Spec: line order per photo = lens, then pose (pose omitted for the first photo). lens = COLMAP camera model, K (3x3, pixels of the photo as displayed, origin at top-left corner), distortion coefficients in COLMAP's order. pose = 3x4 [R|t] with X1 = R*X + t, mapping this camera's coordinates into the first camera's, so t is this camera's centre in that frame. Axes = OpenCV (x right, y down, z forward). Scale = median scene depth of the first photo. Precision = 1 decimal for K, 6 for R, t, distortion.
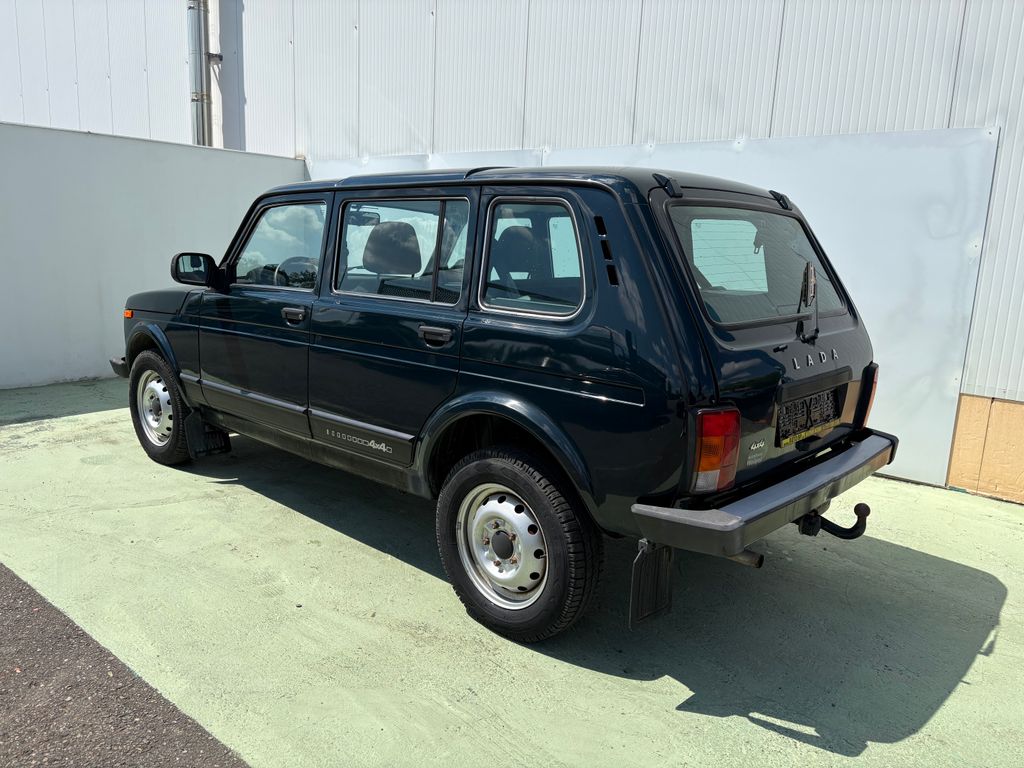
lens RADIAL K [[765.8, 0, 506.4], [0, 765.8, 379.9], [0, 0, 1]] dist [0.065172, -0.074877]
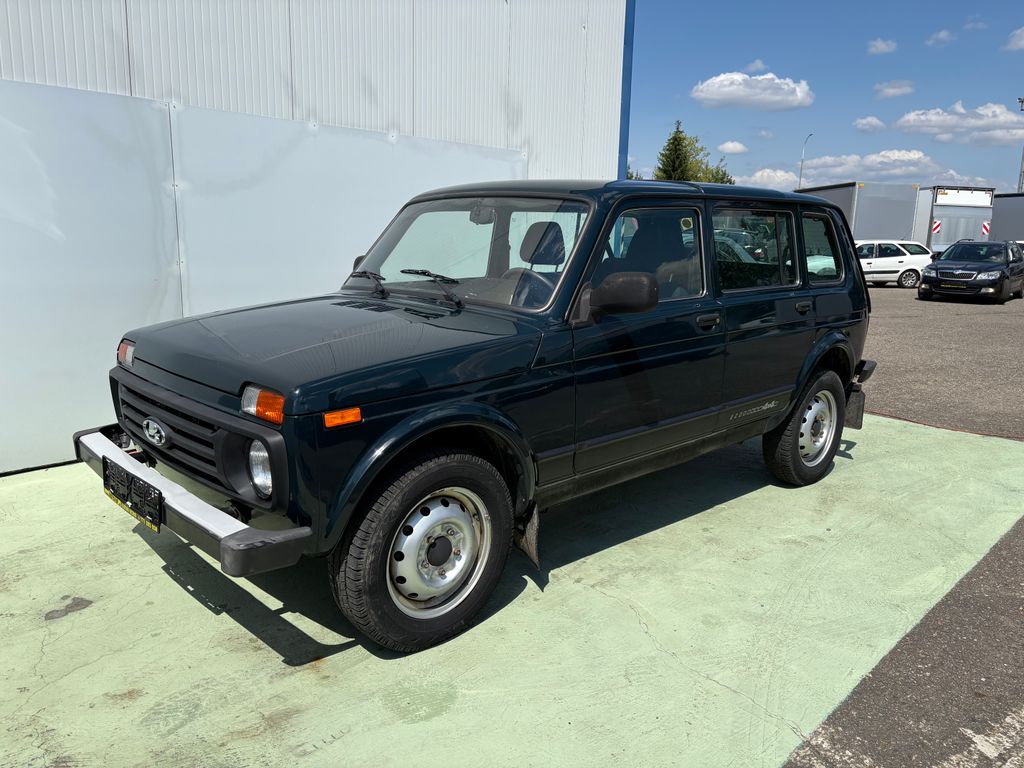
lens RADIAL K [[765.8, 0, 506.4], [0, 765.8, 379.9], [0, 0, 1]] dist [0.065172, -0.074877]
pose [[0.087245, -0.229324, 0.969432, -1.098425], [0.162927, 0.963324, 0.213216, -0.229642], [-0.982773, 0.139345, 0.121408, 0.966657]]
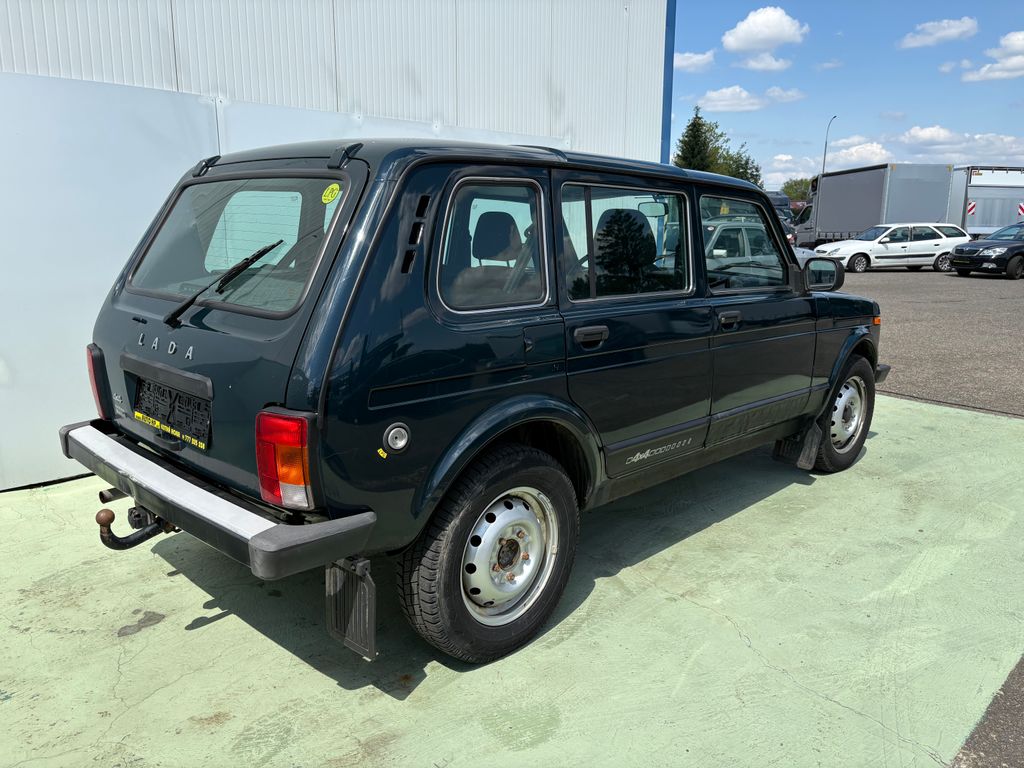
lens RADIAL K [[765.8, 0, 506.4], [0, 765.8, 379.9], [0, 0, 1]] dist [0.065172, -0.074877]
pose [[0.108426, -0.241688, 0.964277, -1.065337], [0.183435, 0.958203, 0.219540, -0.239388], [-0.977034, 0.153079, 0.148228, 1.027383]]
